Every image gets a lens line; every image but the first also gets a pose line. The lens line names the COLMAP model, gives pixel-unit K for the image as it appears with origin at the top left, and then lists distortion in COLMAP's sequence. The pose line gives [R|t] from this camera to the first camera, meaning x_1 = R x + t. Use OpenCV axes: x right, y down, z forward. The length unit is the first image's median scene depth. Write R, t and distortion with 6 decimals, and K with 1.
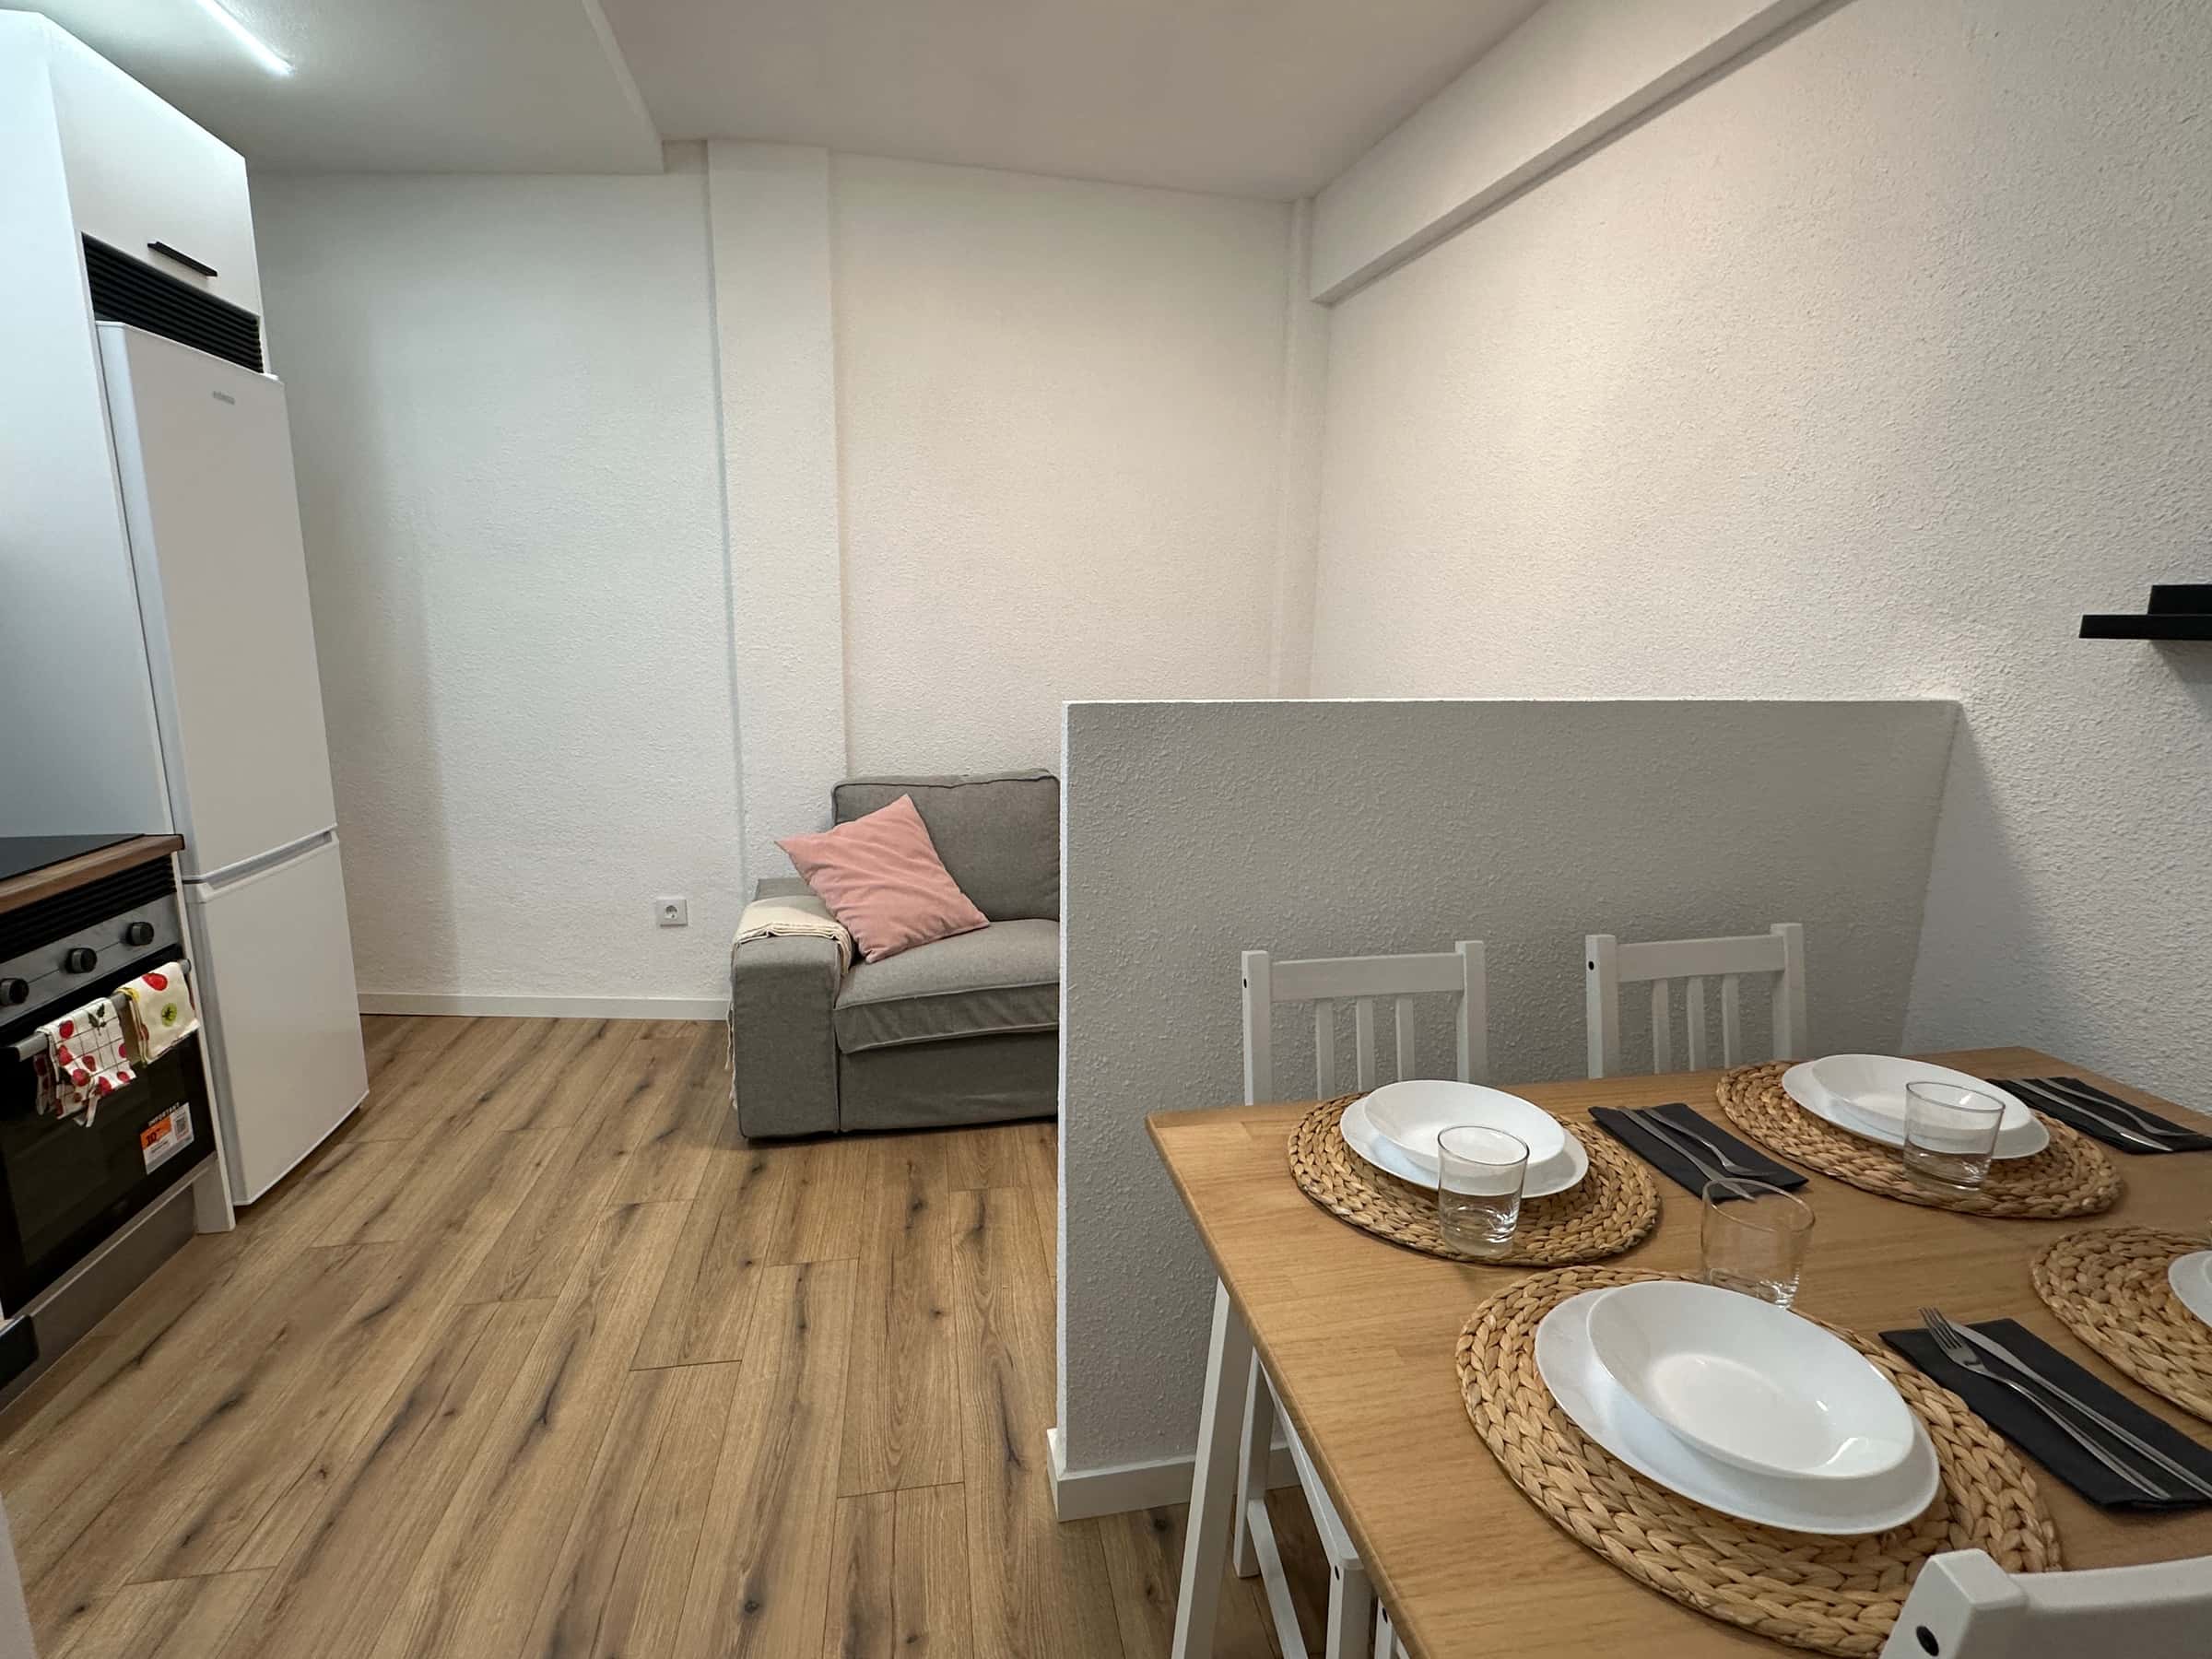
lens RADIAL K [[1110.2, 0, 1112.2], [0, 1110.2, 833.2], [0, 0, 1]] dist [-0.002111, 0.001537]
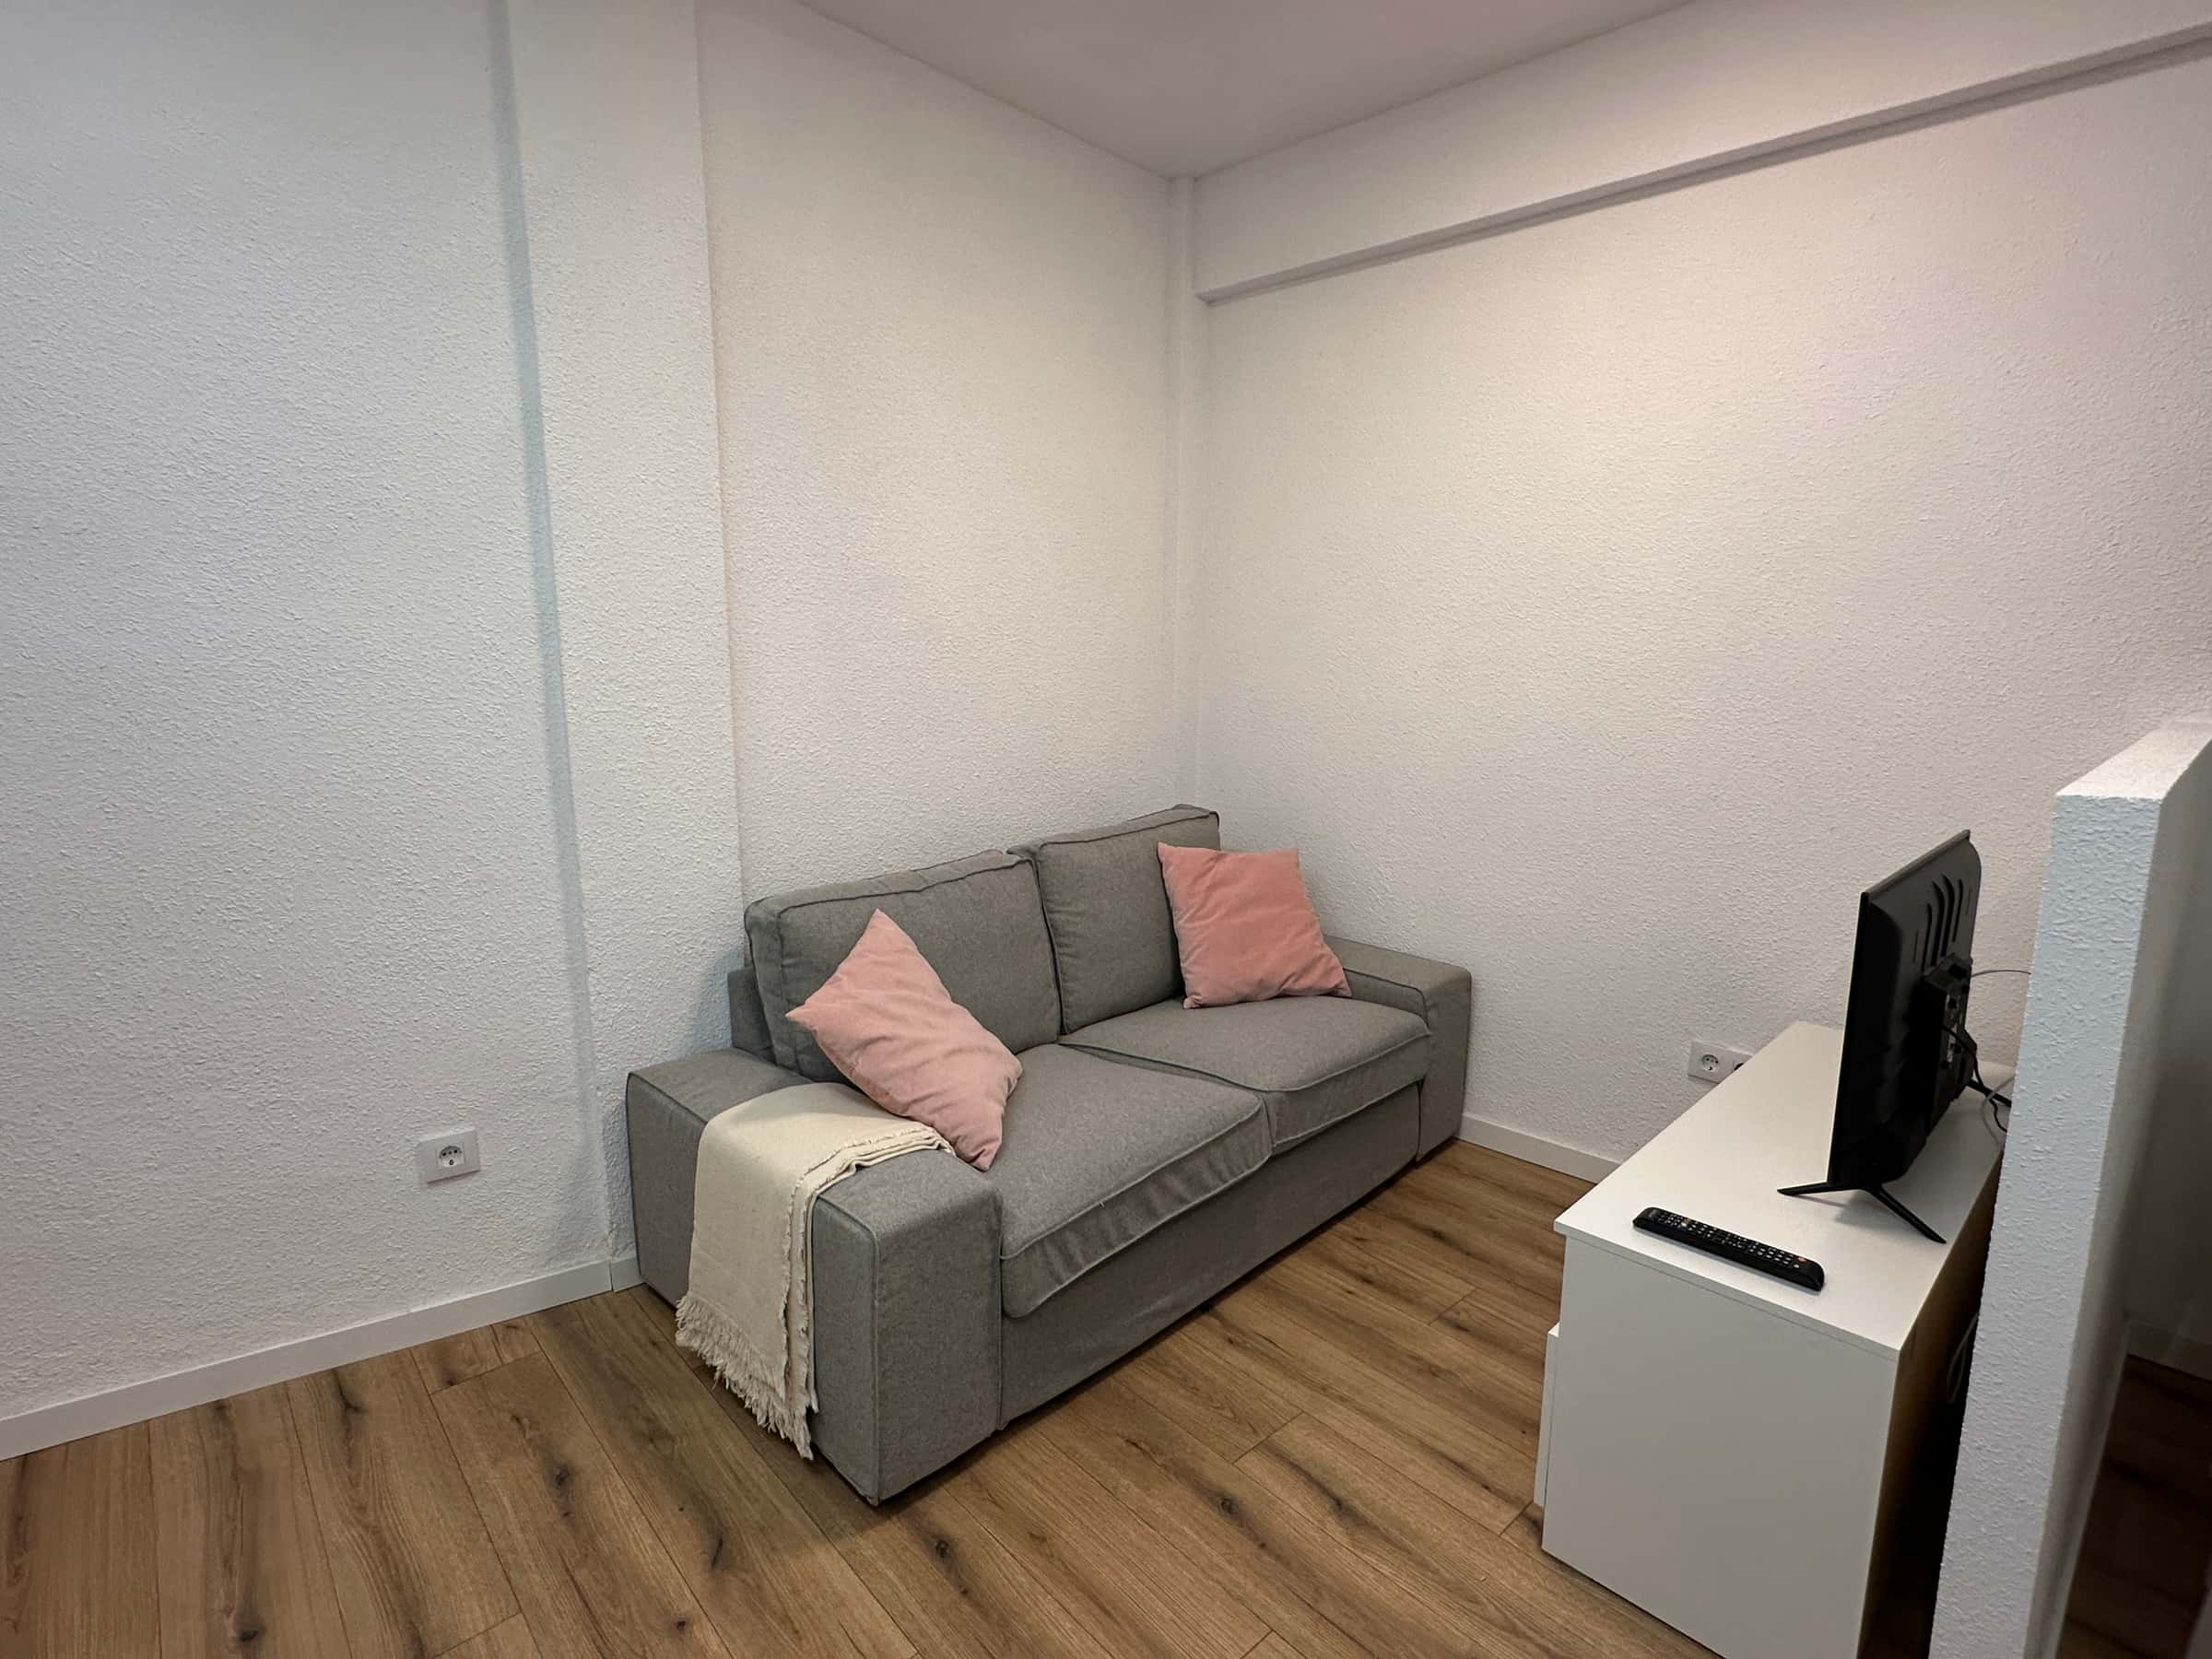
lens RADIAL K [[1110.2, 0, 1105.4], [0, 1110.2, 829.9], [0, 0, 1]] dist [-0.002111, 0.001537]
pose [[0.842148, -0.100215, 0.529853, -0.480852], [0.108098, 0.994008, 0.016194, -0.089829], [-0.528301, 0.043639, 0.847935, 0.364751]]
